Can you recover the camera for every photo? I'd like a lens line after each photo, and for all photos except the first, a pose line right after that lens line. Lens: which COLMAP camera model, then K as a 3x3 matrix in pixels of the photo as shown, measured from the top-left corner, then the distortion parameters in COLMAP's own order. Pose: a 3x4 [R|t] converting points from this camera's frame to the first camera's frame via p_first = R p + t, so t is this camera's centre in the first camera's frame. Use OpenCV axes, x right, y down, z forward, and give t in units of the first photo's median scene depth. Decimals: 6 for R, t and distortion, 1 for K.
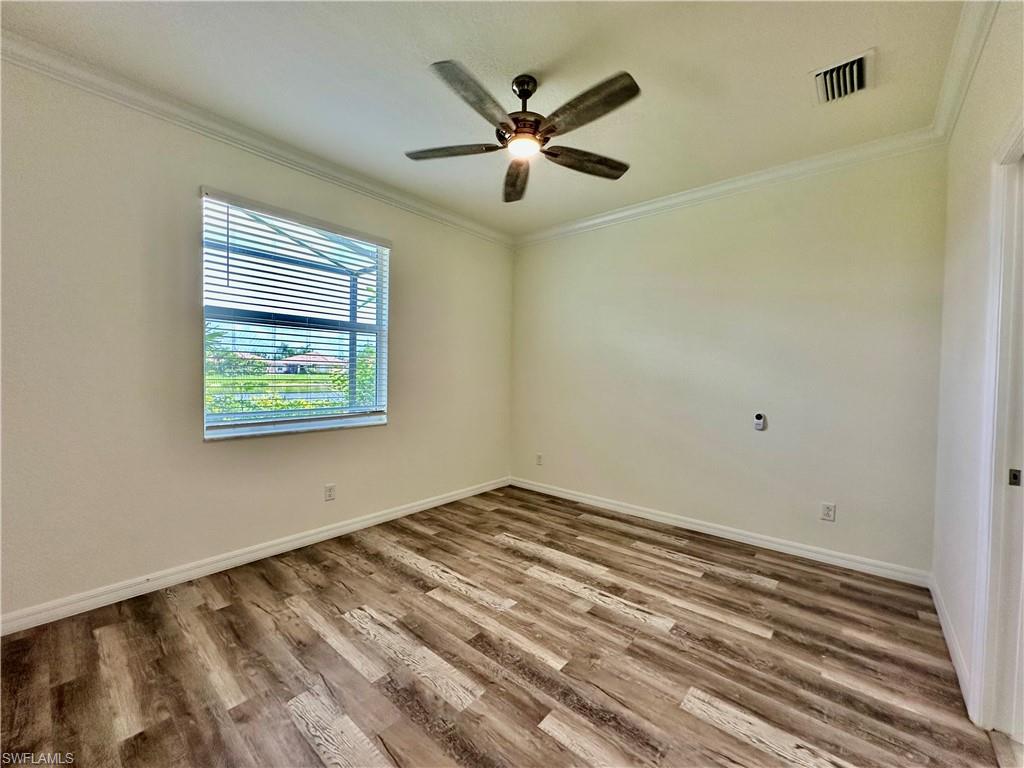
lens RADIAL K [[408.9, 0, 512.7], [0, 408.9, 382.4], [0, 0, 1]] dist [-0.001866, 0.000500]
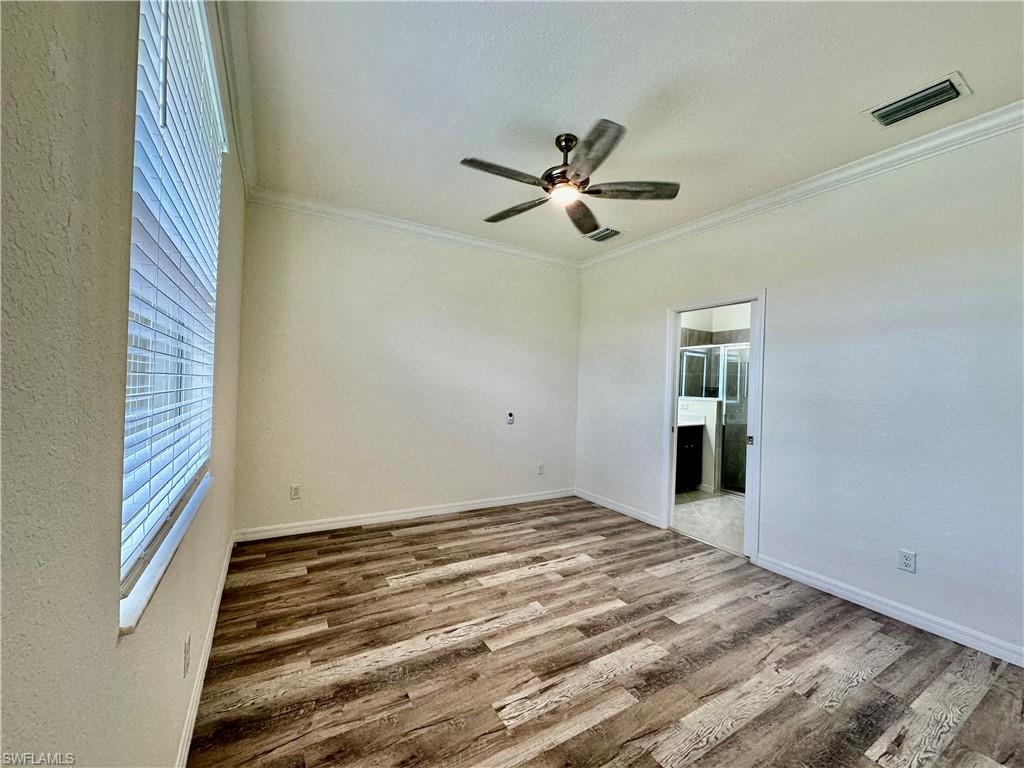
lens RADIAL K [[408.9, 0, 512.7], [0, 408.9, 382.4], [0, 0, 1]] dist [-0.001866, 0.000500]
pose [[0.318552, 0.003622, 0.947898, -0.910035], [-0.009351, 0.999956, -0.000679, -0.035247], [-0.947859, -0.008647, 0.318572, 0.631815]]
